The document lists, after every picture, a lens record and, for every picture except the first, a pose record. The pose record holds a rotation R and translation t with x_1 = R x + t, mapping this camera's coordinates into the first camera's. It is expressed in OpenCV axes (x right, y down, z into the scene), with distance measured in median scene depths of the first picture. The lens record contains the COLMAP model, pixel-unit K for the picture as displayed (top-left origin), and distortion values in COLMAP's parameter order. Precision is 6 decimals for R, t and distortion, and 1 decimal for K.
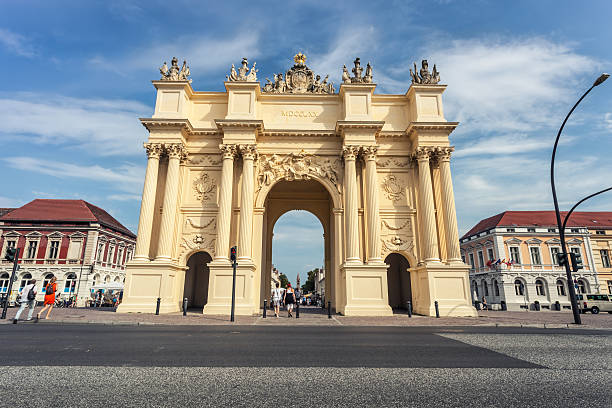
lens RADIAL K [[351.8, 0, 301.8], [0, 351.8, 198.7], [0, 0, 1]] dist [0.000218, 0.000864]
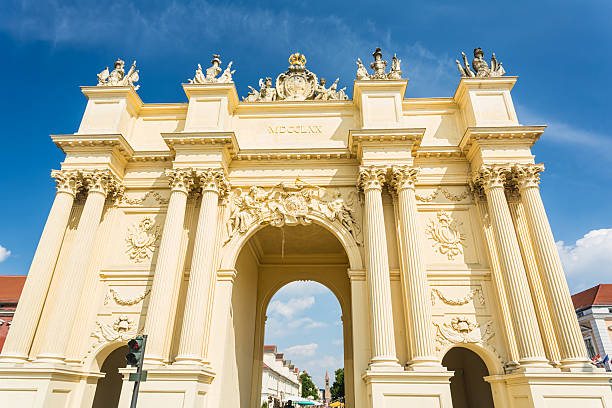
lens RADIAL K [[396.4, 0, 306.1], [0, 396.4, 201.6], [0, 0, 1]] dist [0.001256, -0.000990]
pose [[0.998323, -0.022288, -0.053431, 0.055172], [0.011534, 0.980990, -0.193718, 0.043436], [0.056733, 0.192776, 0.979601, 0.303427]]
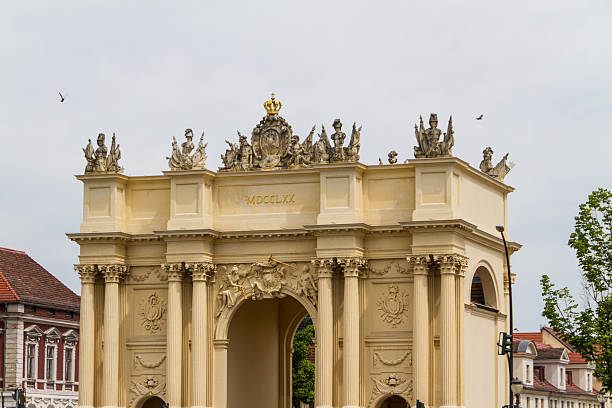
lens RADIAL K [[1926.8, 0, 302.1], [0, 1926.8, 206.8], [0, 0, 1]] dist [-0.029171, 0.000000]
pose [[0.935474, -0.045314, -0.350478, 1.478322], [0.097632, 0.986285, 0.133076, -0.774073], [0.339641, -0.158707, 0.927069, -2.682298]]
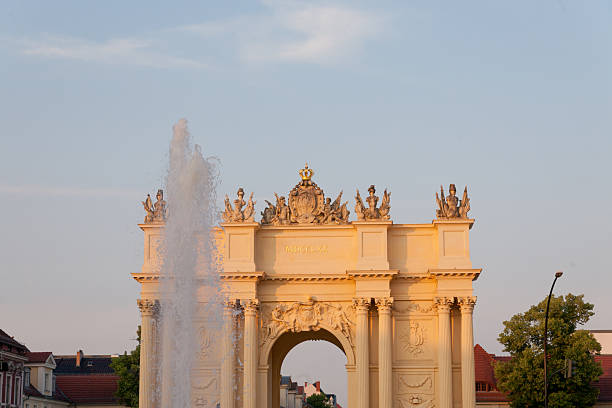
lens RADIAL K [[1308.4, 0, 304.4], [0, 1308.4, 201.8], [0, 0, 1]] dist [0.100278, 0.000000]
pose [[0.997129, -0.022854, -0.072191, 0.232652], [0.028923, 0.996031, 0.084176, -0.659122], [0.069980, -0.086022, 0.993832, -2.260808]]
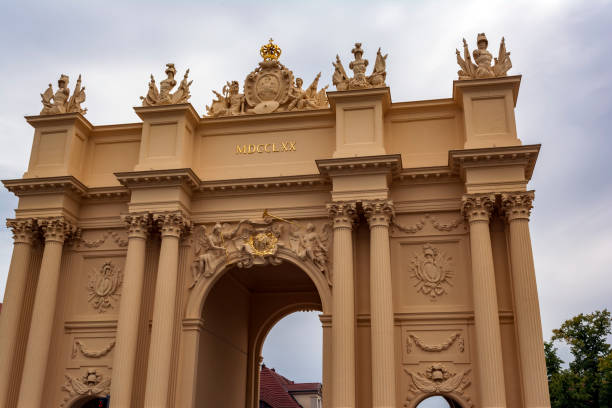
lens RADIAL K [[686.7, 0, 303.5], [0, 686.7, 195.1], [0, 0, 1]] dist [0.021429, 0.000000]
pose [[0.980164, -0.067001, -0.186521, 0.274229], [0.046930, 0.992821, -0.110015, -0.041383], [0.192553, 0.099080, 0.976272, -0.079053]]
